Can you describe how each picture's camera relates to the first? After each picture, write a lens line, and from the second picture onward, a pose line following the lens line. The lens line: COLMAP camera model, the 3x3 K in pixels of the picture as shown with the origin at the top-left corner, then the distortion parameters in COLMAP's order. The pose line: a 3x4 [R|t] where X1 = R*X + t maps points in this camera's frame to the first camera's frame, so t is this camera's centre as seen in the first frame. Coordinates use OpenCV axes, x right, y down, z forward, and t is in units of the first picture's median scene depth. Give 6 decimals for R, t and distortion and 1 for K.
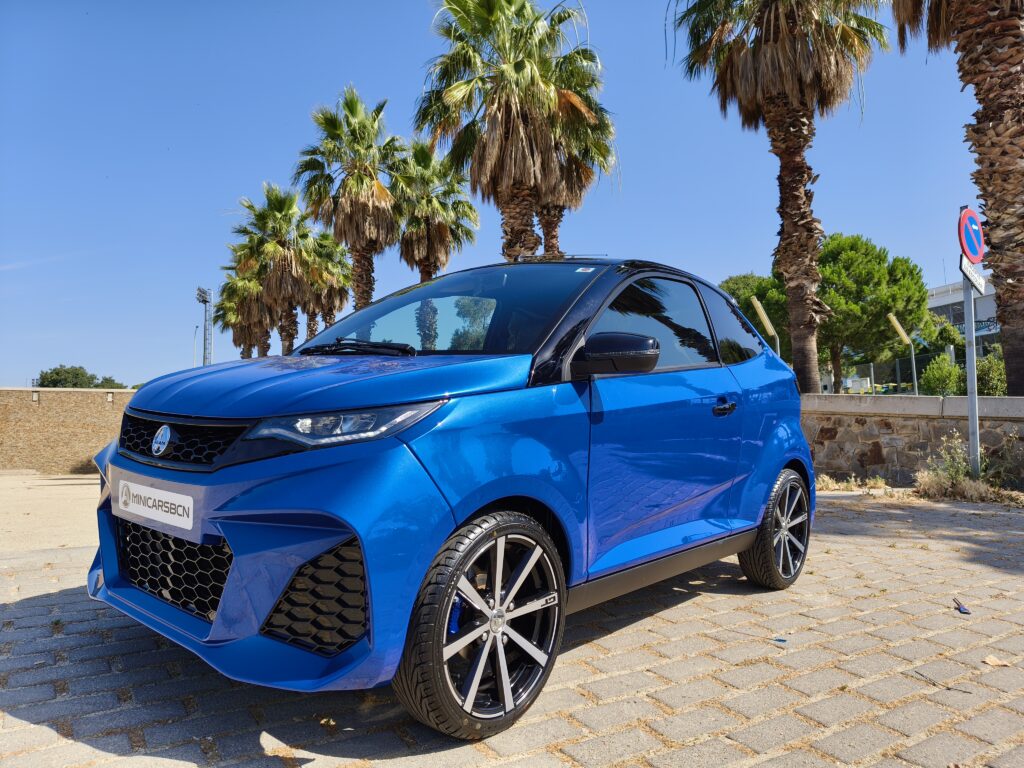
lens RADIAL K [[722.2, 0, 503.6], [0, 722.2, 383.1], [0, 0, 1]] dist [0.034721, -0.041261]
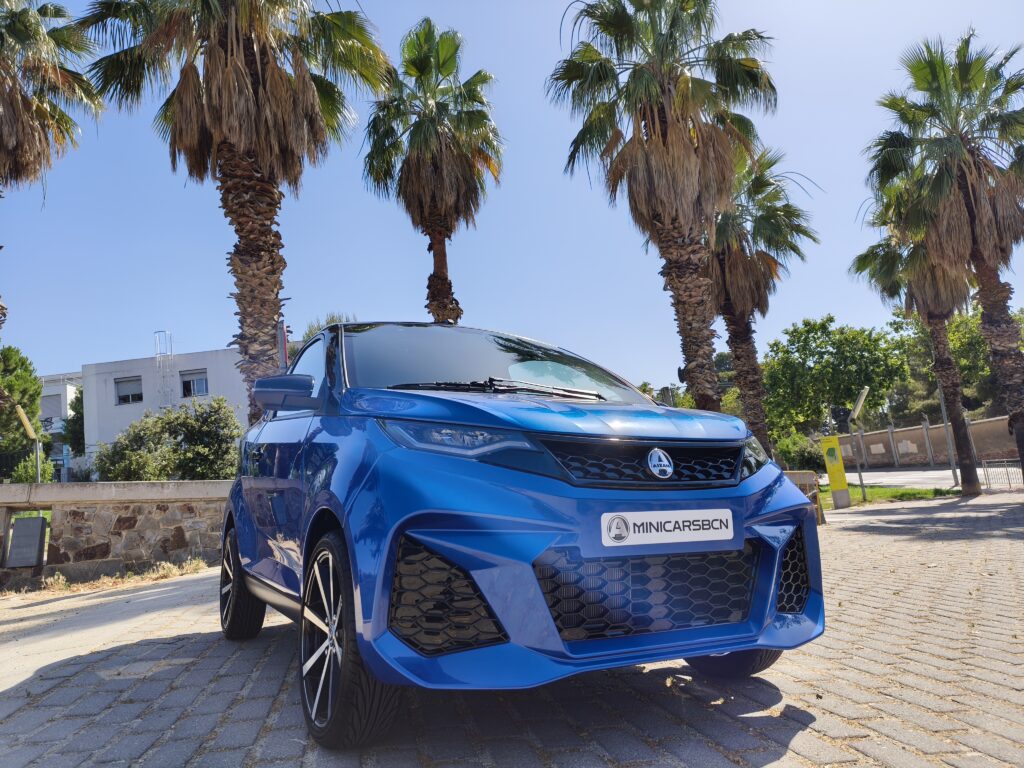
lens RADIAL K [[722.2, 0, 514.7], [0, 722.2, 375.7], [0, 0, 1]] dist [0.034721, -0.041261]
pose [[0.361070, 0.119879, 0.924802, -0.166994], [0.019662, 0.990504, -0.136072, 0.010193], [-0.932332, 0.067315, 0.355284, 0.093138]]
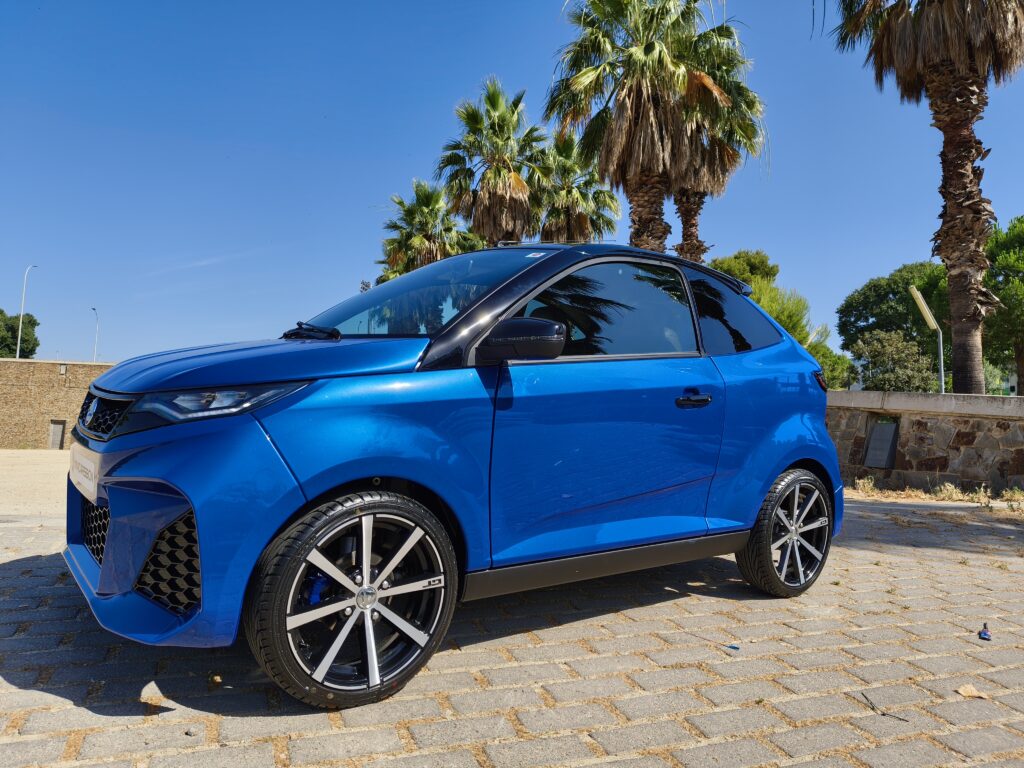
lens RADIAL K [[722.2, 0, 511.4], [0, 722.2, 390.9], [0, 0, 1]] dist [0.034721, -0.041261]
pose [[0.980267, 0.025046, -0.196084, 0.041982], [-0.020775, 0.999501, 0.023807, 0.000863], [0.196582, -0.019264, 0.980298, 0.004633]]
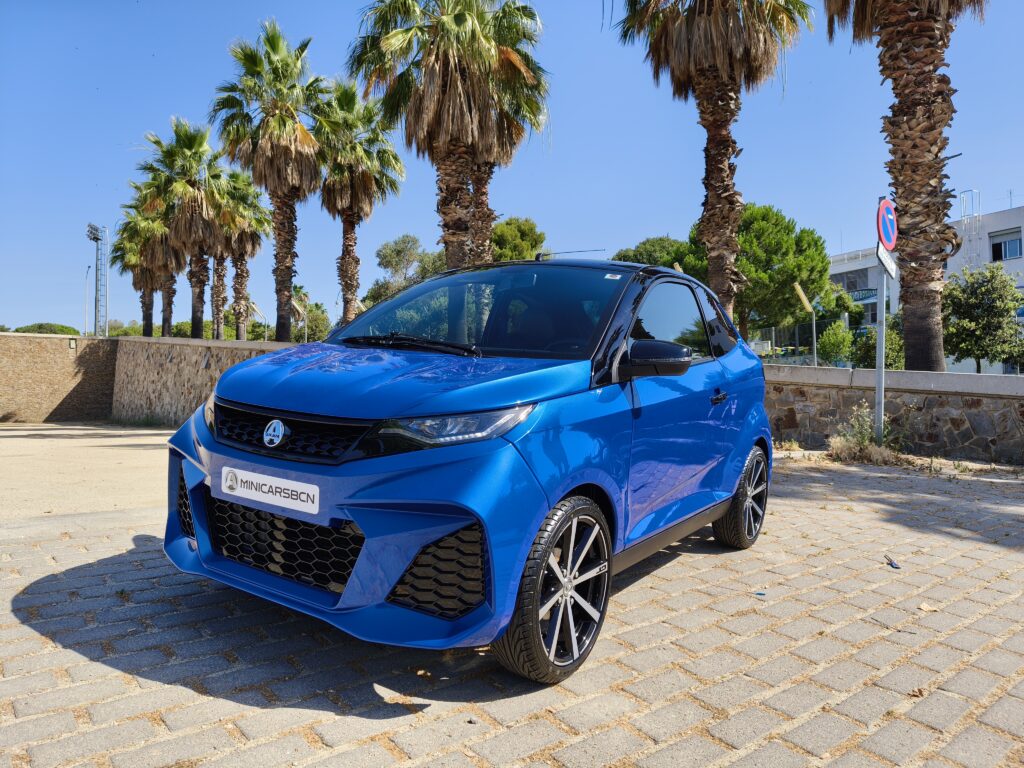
lens RADIAL K [[722.2, 0, 509.5], [0, 722.2, 385.0], [0, 0, 1]] dist [0.034721, -0.041261]
pose [[0.991603, 0.016696, 0.128235, -0.028722], [-0.025374, 0.997474, 0.066339, -0.008906], [-0.126804, -0.069035, 0.989523, -0.016380]]
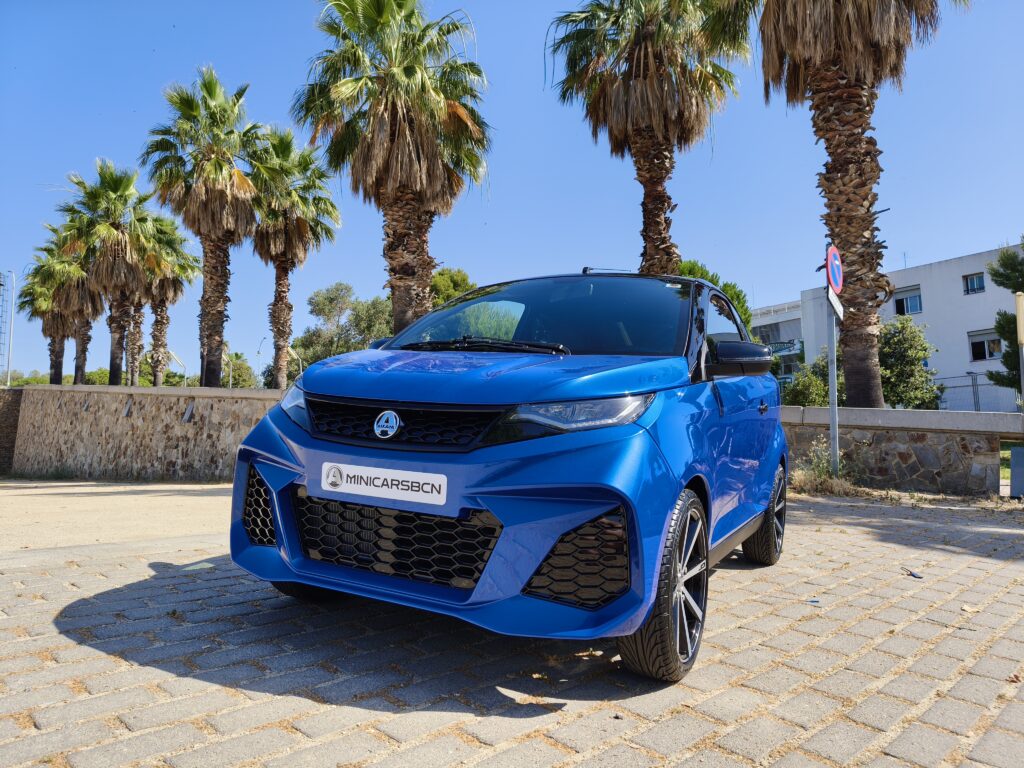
lens RADIAL K [[722.2, 0, 508.0], [0, 722.2, 382.8], [0, 0, 1]] dist [0.034721, -0.041261]
pose [[0.973425, 0.028081, 0.227276, -0.061025], [-0.026328, 0.999596, -0.010744, 0.002648], [-0.227486, 0.004475, 0.973771, -0.009511]]
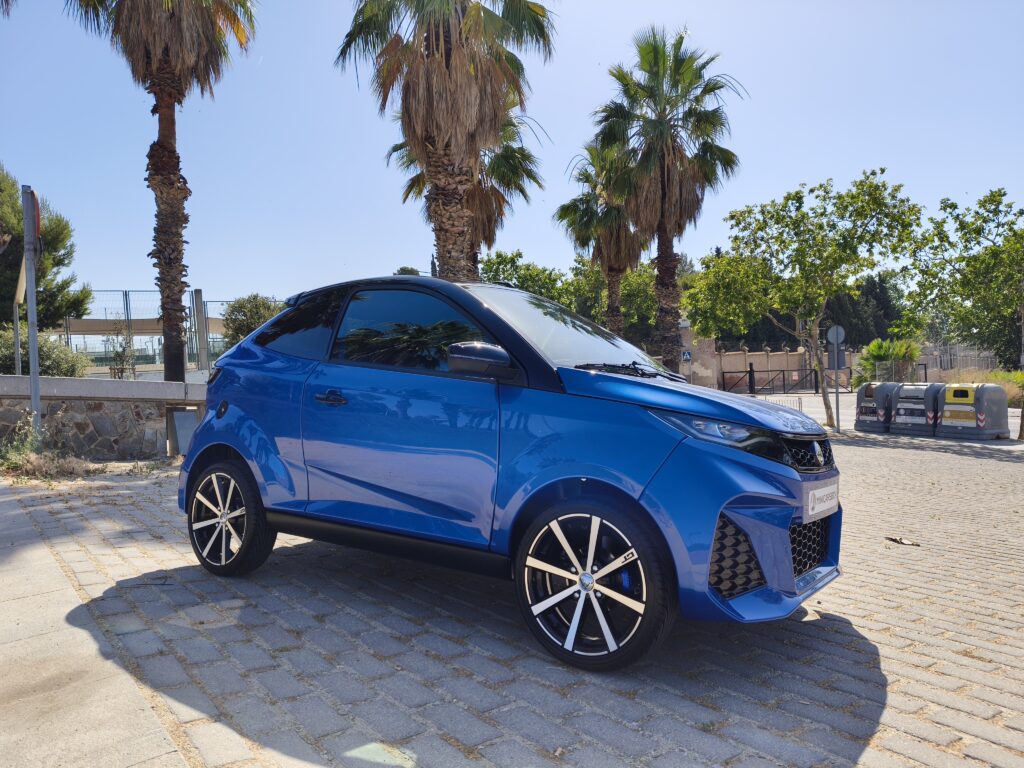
lens RADIAL K [[722.2, 0, 520.5], [0, 722.2, 382.8], [0, 0, 1]] dist [0.034721, -0.041261]
pose [[-0.096600, 0.001430, 0.995322, -0.202382], [-0.055749, 0.998421, -0.006845, -0.001609], [-0.993761, -0.056149, -0.096368, 0.192585]]
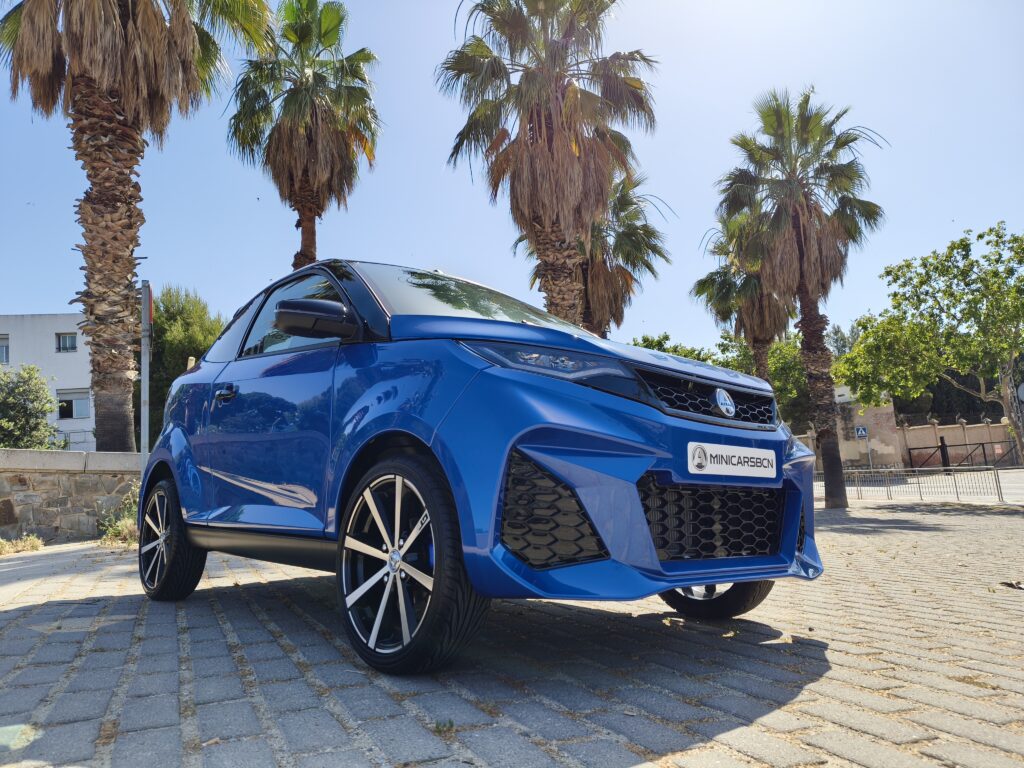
lens RADIAL K [[722.2, 0, 519.3], [0, 722.2, 381.5], [0, 0, 1]] dist [0.034721, -0.041261]
pose [[0.135437, 0.131670, 0.981998, -0.175723], [-0.019926, 0.991292, -0.130168, 0.021643], [-0.990586, -0.001938, 0.136882, 0.130281]]
